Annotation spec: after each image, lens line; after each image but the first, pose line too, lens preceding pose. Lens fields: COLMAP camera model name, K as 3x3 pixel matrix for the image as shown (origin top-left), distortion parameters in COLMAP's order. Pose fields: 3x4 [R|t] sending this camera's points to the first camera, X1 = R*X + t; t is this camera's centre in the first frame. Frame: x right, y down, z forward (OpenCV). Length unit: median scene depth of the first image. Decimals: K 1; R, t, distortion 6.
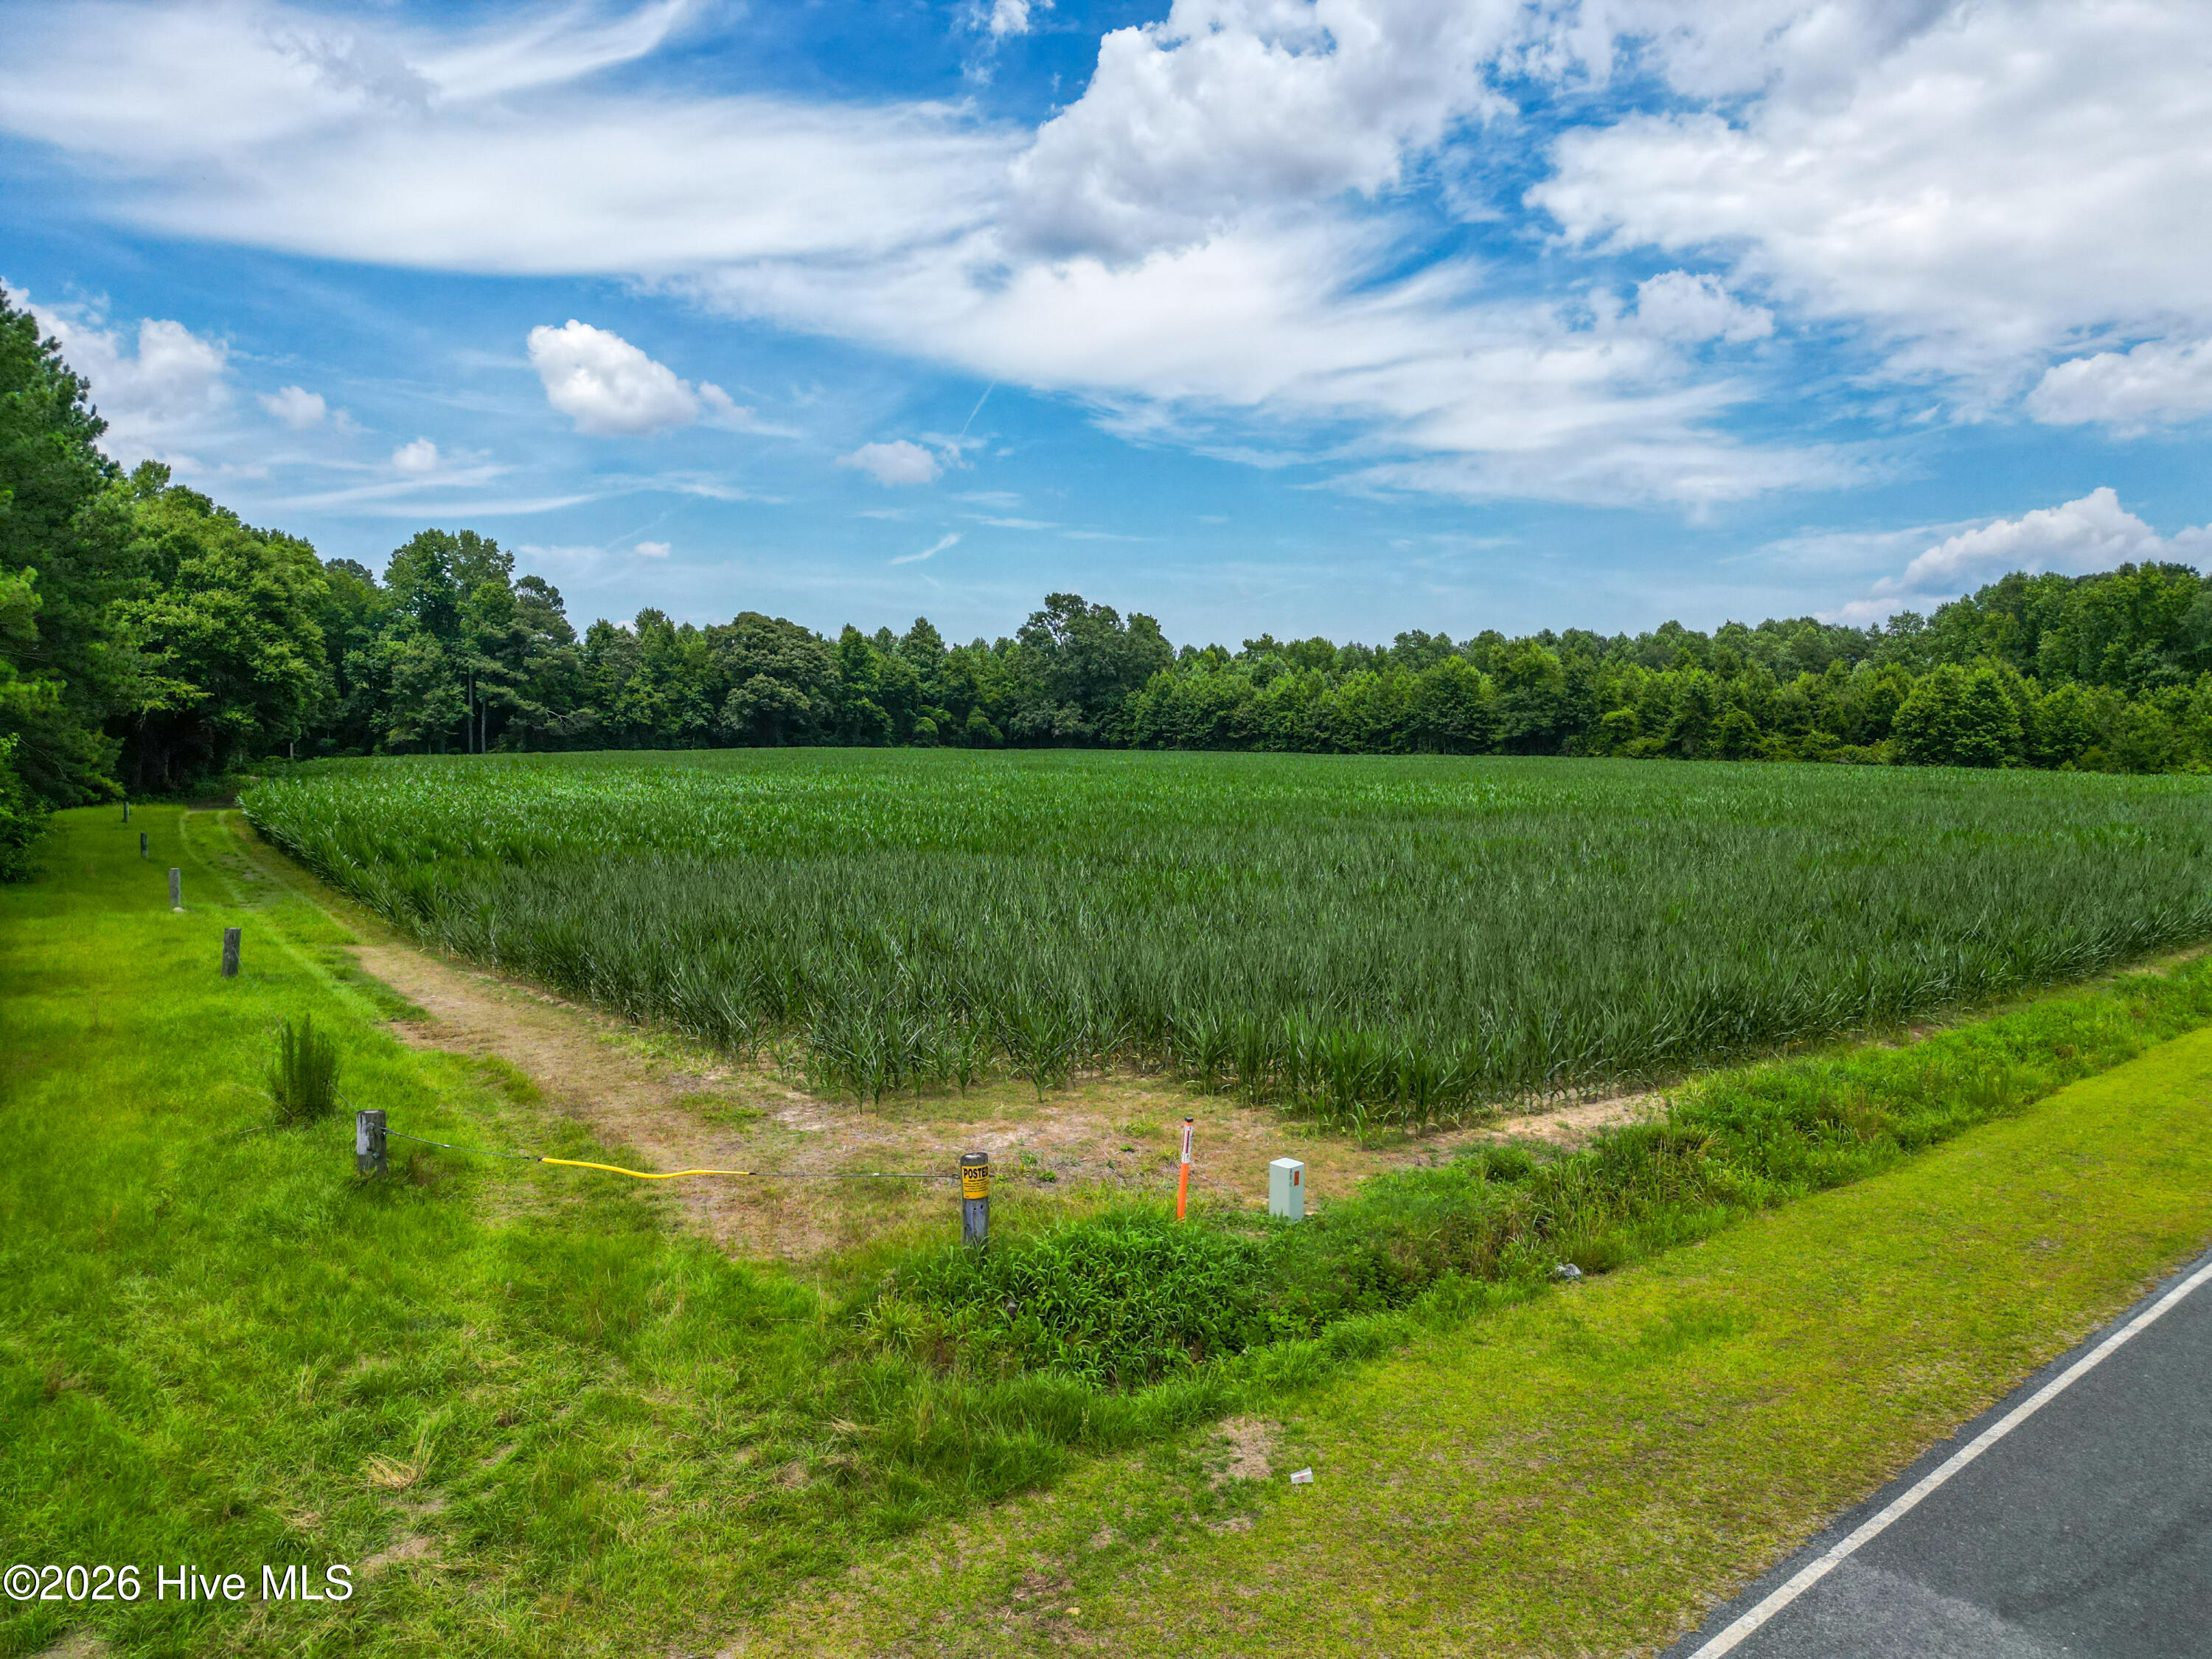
lens RADIAL K [[1567.6, 0, 1116.0], [0, 1567.6, 869.0], [0, 0, 1]] dist [0.069485, -0.053152]
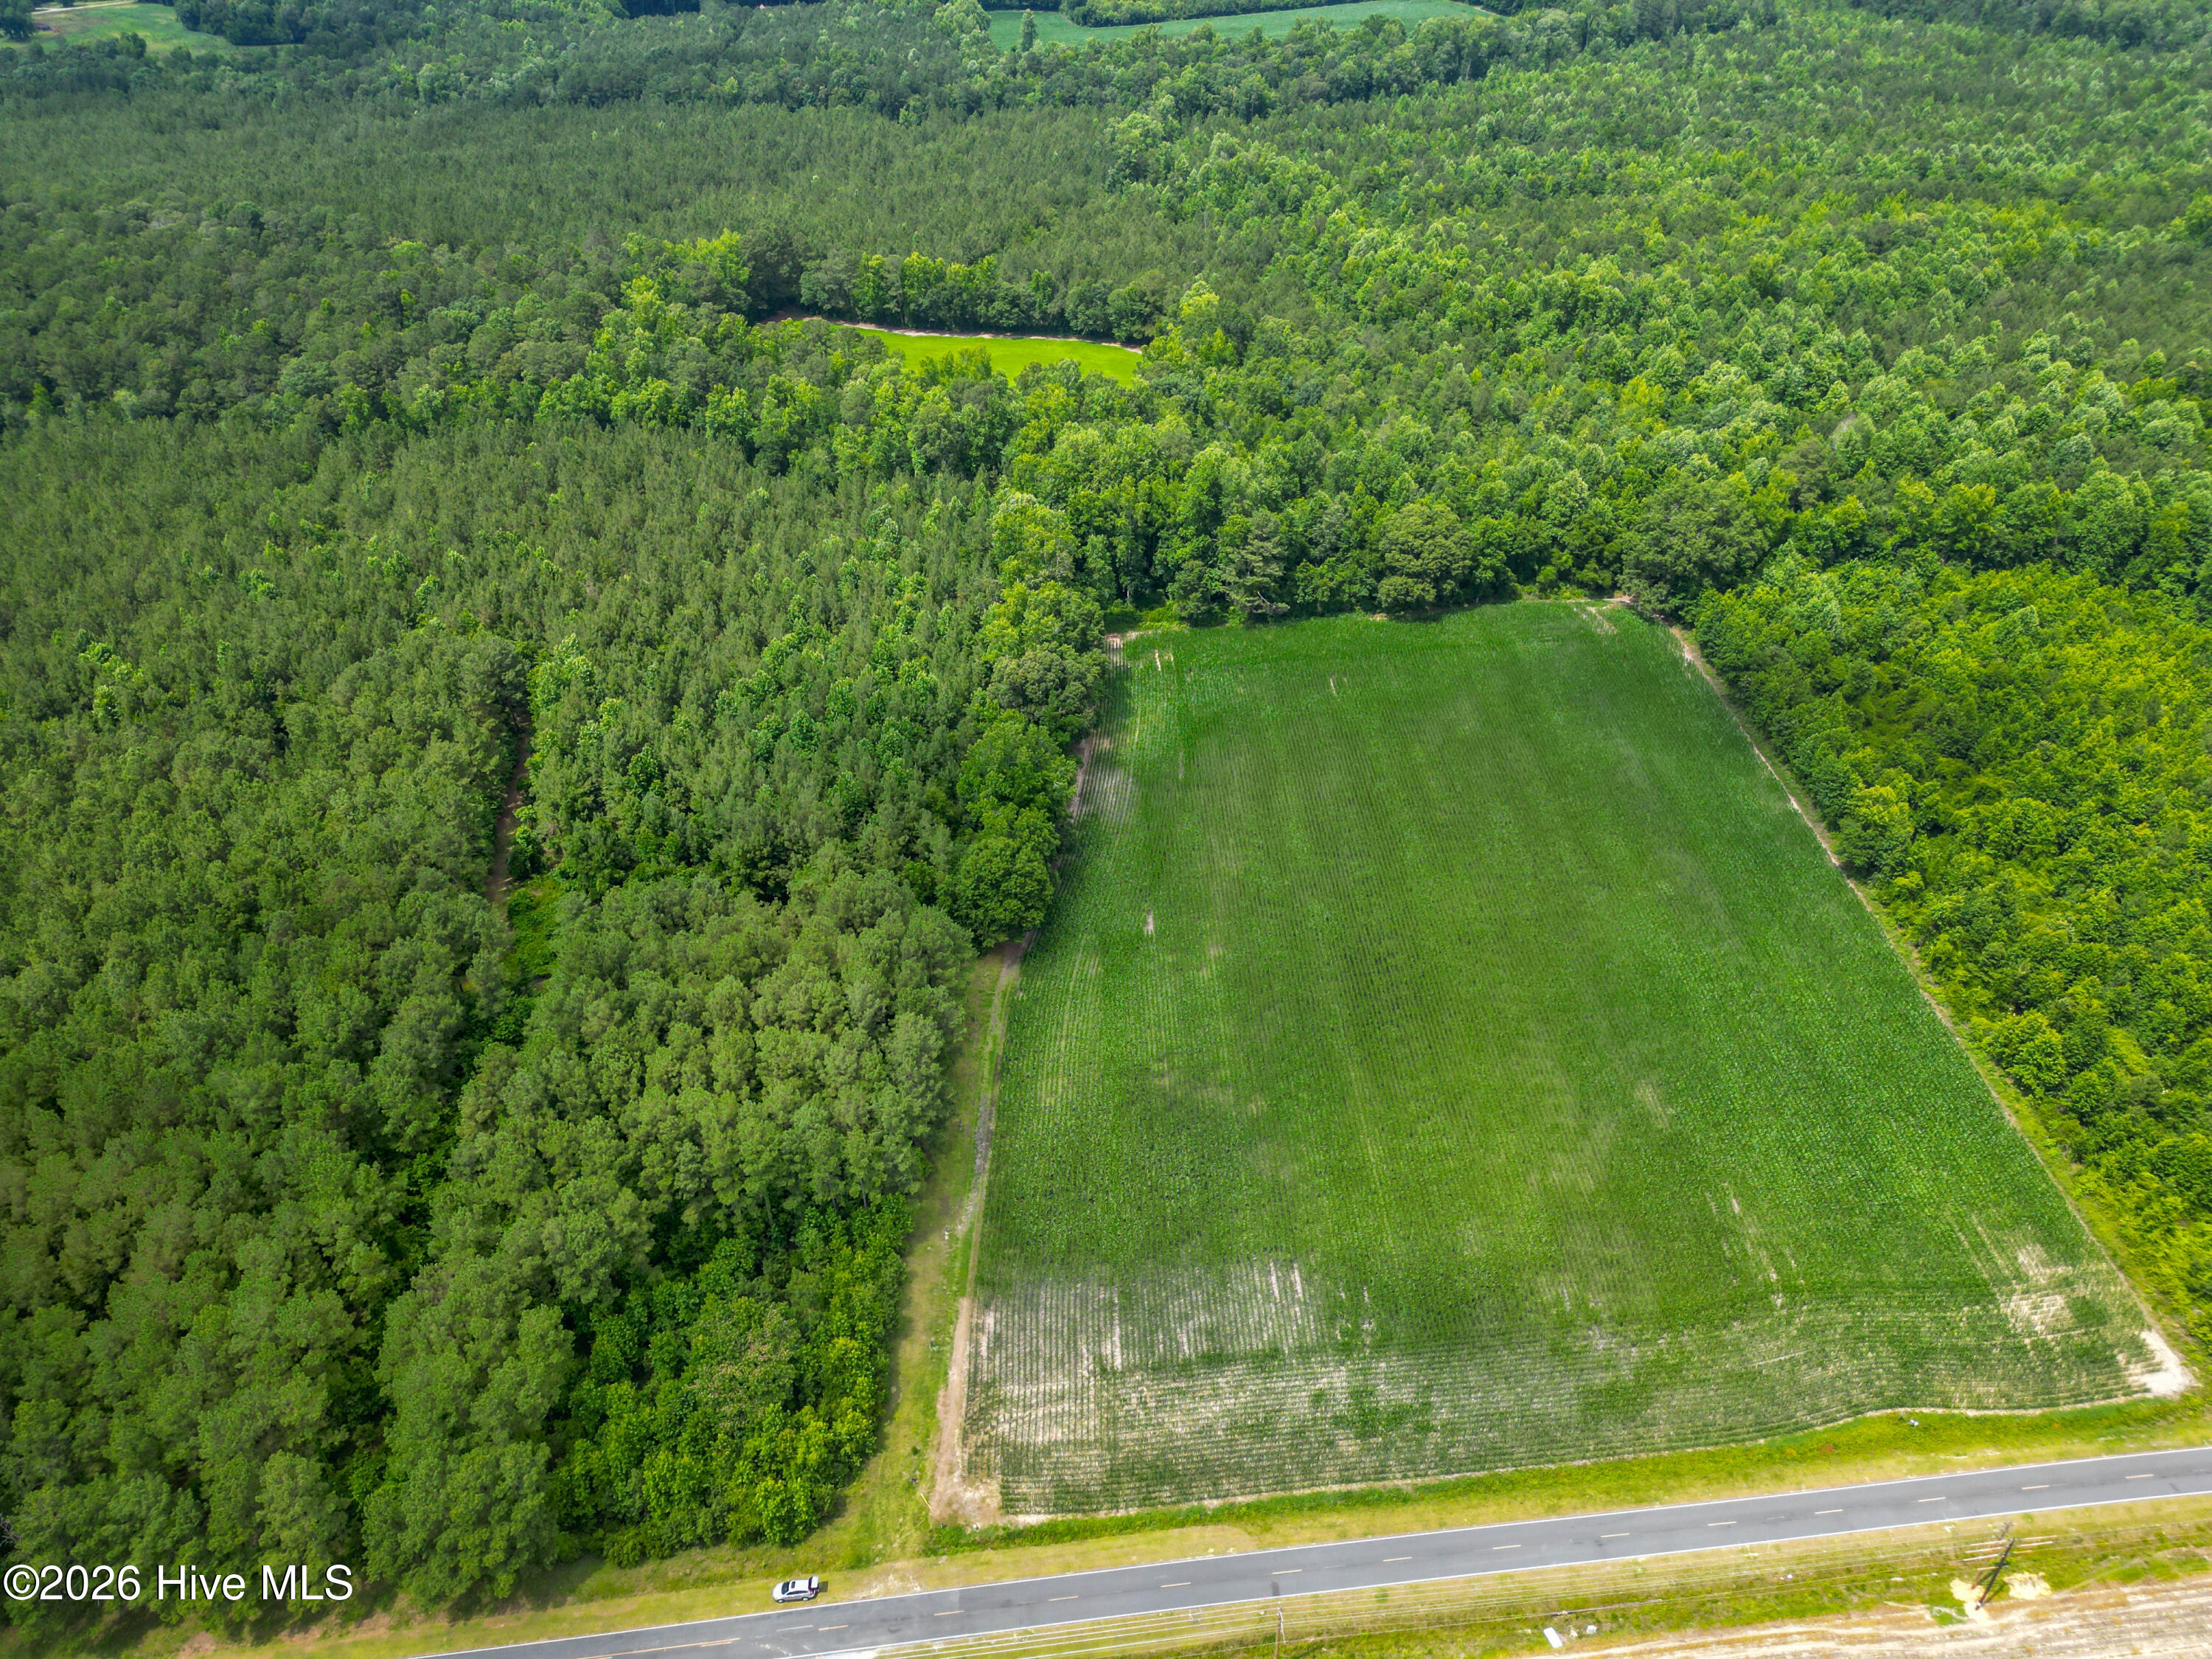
lens RADIAL K [[1567.6, 0, 1105.5], [0, 1567.6, 852.1], [0, 0, 1]] dist [0.069485, -0.053152]
pose [[0.822151, 0.323230, -0.468605, 0.326934], [-0.030969, 0.847344, 0.530140, -0.697389], [0.568427, -0.421343, 0.706655, -0.309305]]
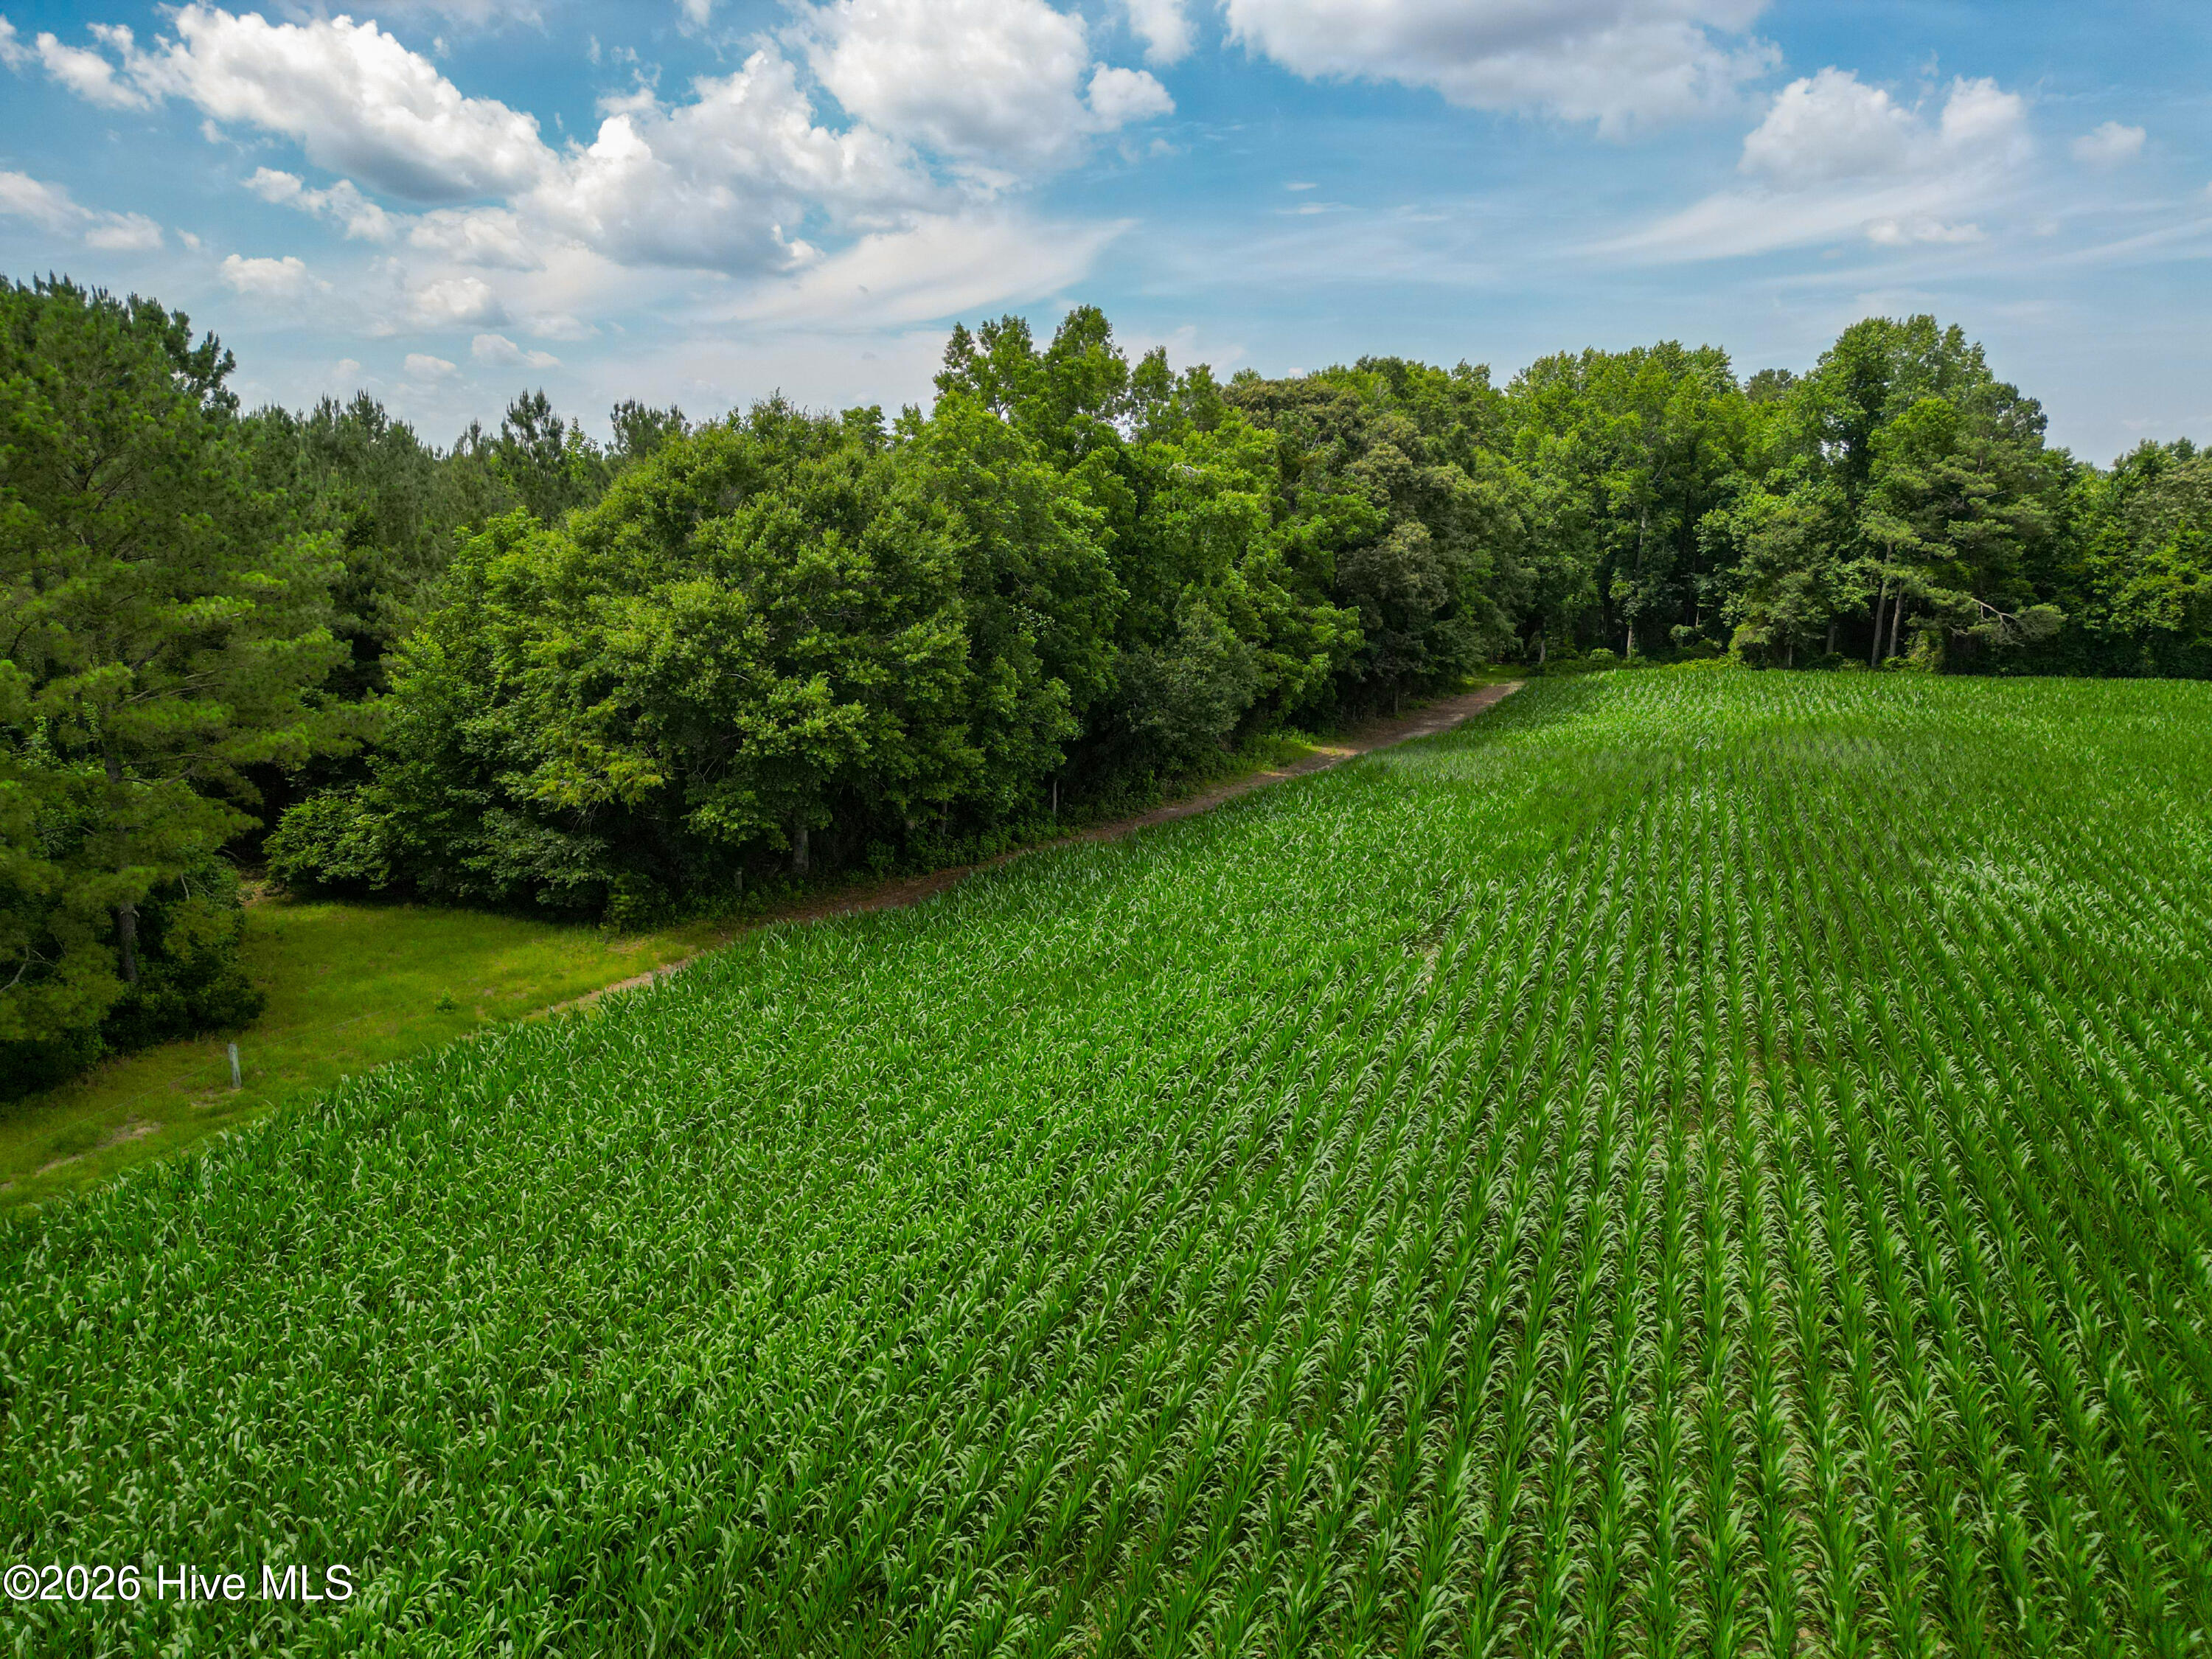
lens RADIAL K [[1567.6, 0, 1108.1], [0, 1567.6, 858.4], [0, 0, 1]] dist [0.069485, -0.053152]
pose [[0.551394, 0.192887, -0.811639, -0.017587], [-0.085448, 0.980845, 0.175049, -0.080039], [0.829857, -0.027168, 0.557314, 0.347545]]
